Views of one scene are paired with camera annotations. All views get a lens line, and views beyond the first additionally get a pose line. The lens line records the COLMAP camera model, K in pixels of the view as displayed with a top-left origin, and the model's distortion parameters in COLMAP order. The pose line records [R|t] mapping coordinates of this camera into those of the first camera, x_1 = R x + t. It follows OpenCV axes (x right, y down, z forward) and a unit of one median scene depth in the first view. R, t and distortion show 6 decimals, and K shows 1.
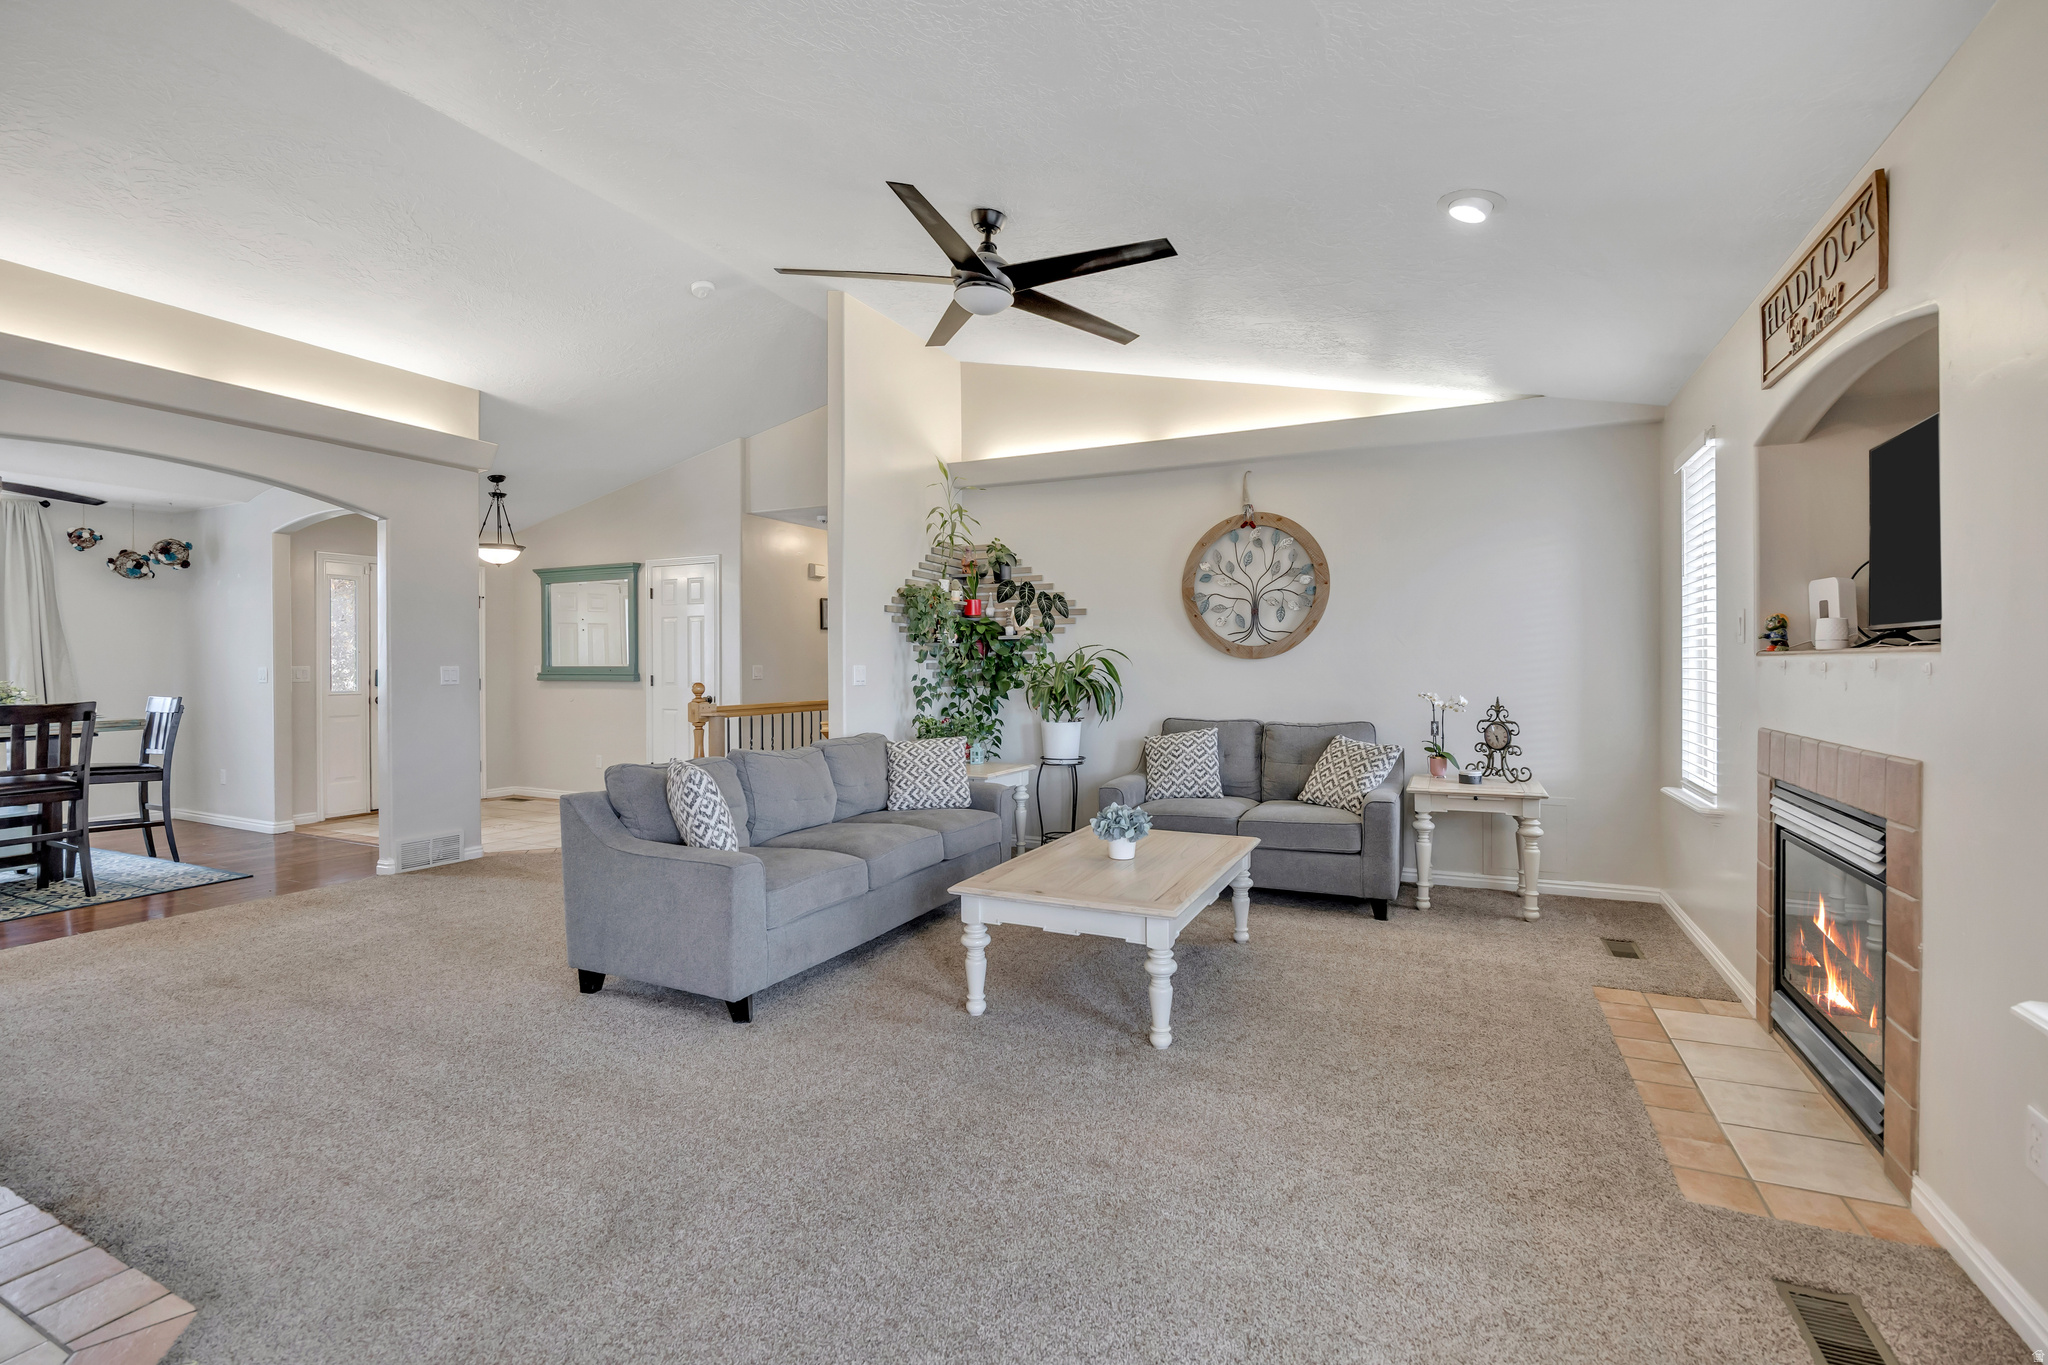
lens RADIAL K [[913.5, 0, 1020.6], [0, 913.5, 661.1], [0, 0, 1]] dist [-0.013563, 0.000553]
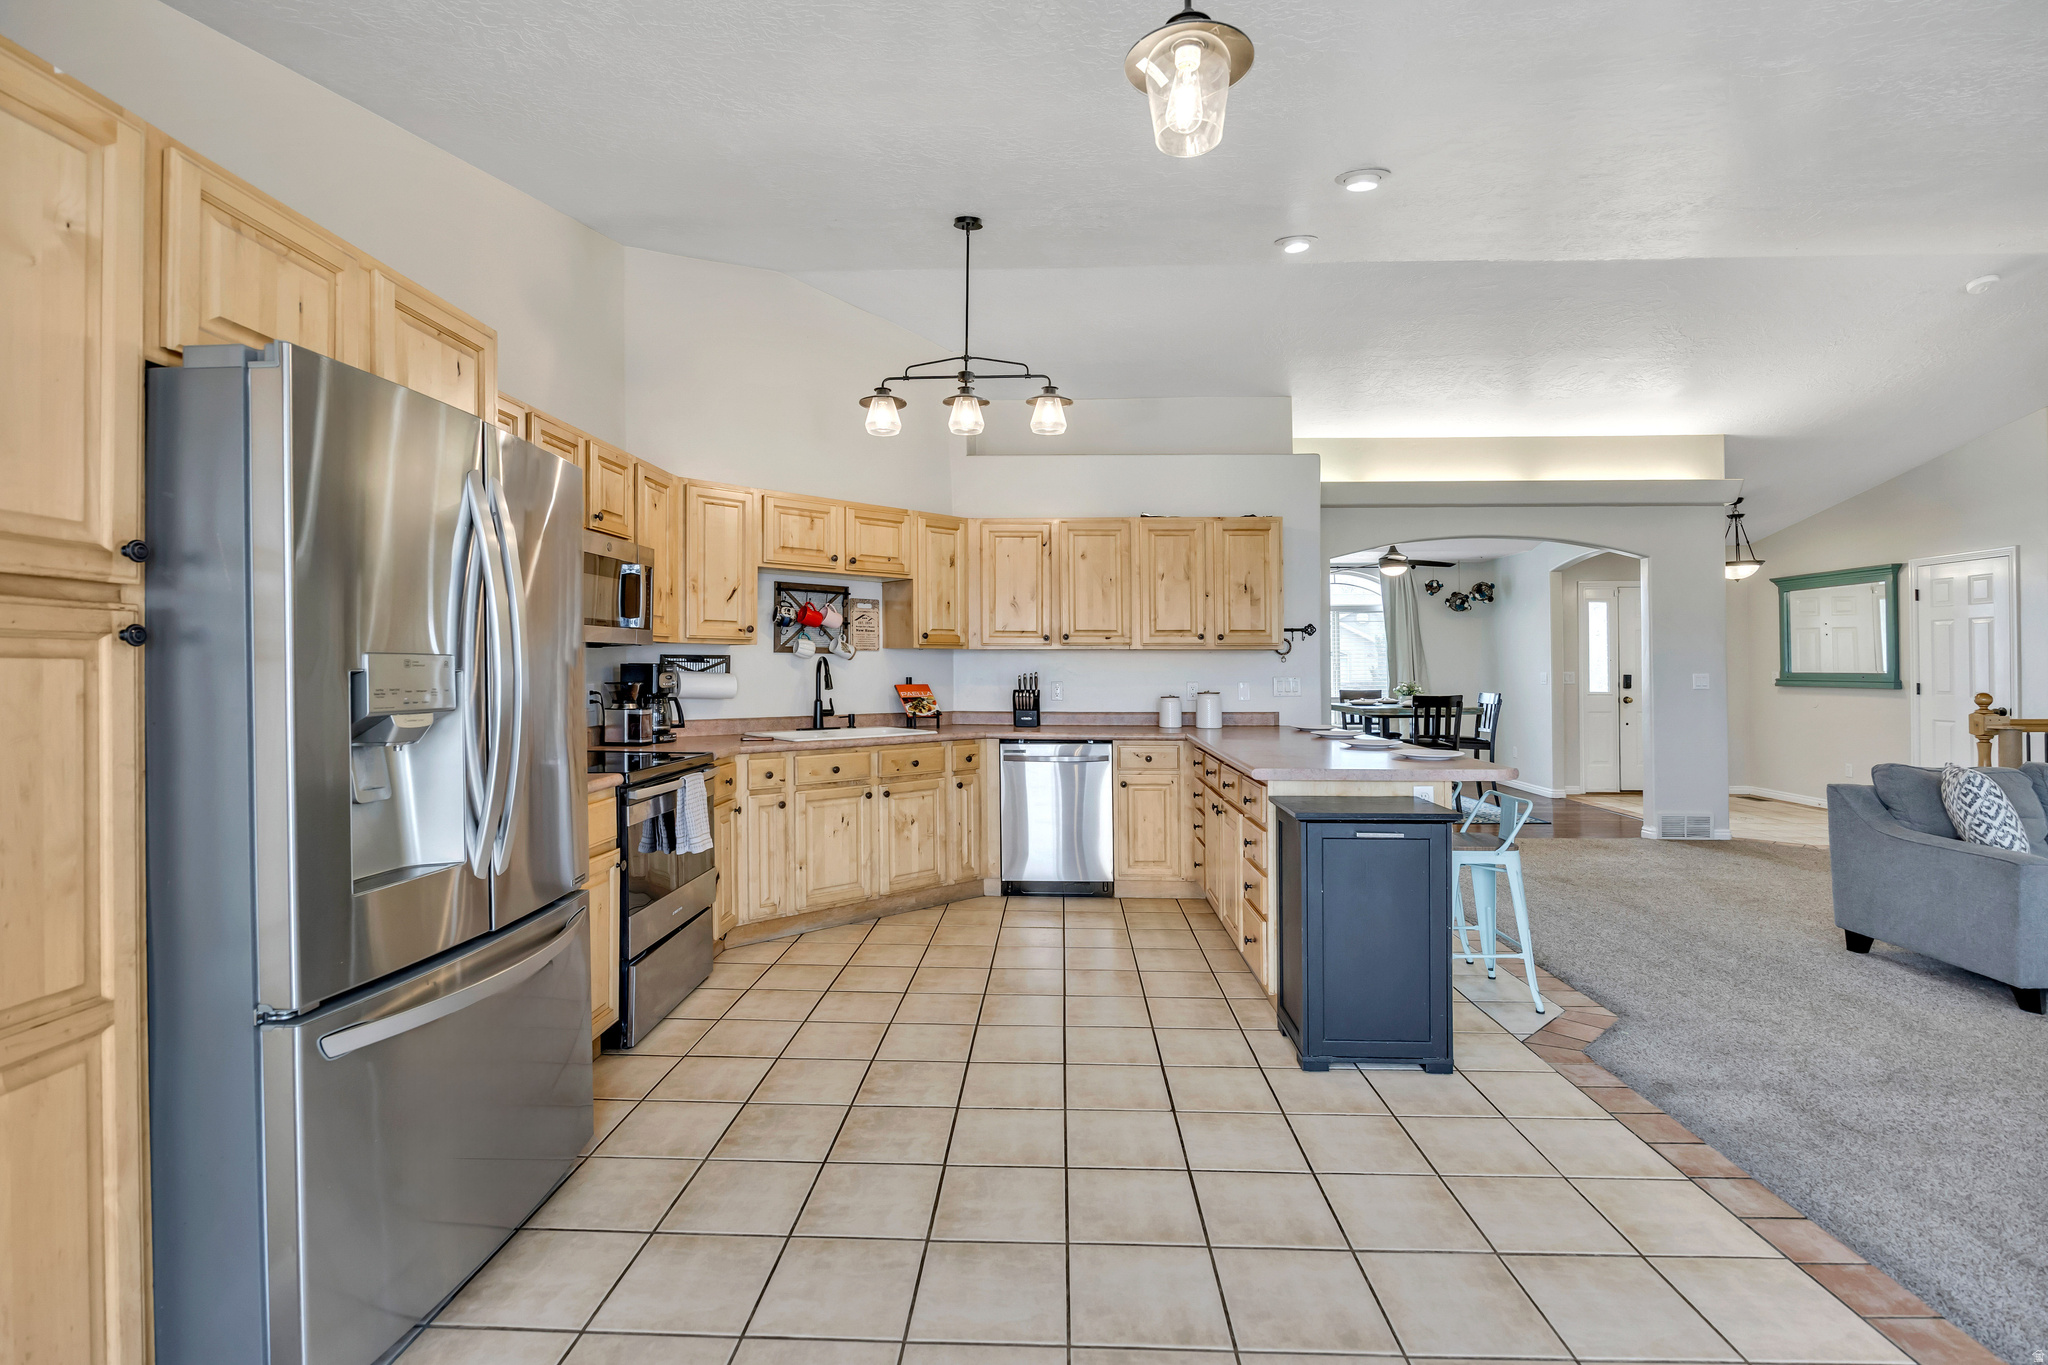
lens RADIAL K [[913.5, 0, 1020.6], [0, 913.5, 661.1], [0, 0, 1]] dist [-0.013563, 0.000553]
pose [[0.395622, -0.004668, -0.918402, 0.109546], [0.004272, 0.999986, -0.003242, -0.010774], [0.918403, -0.002641, 0.395636, -0.287593]]
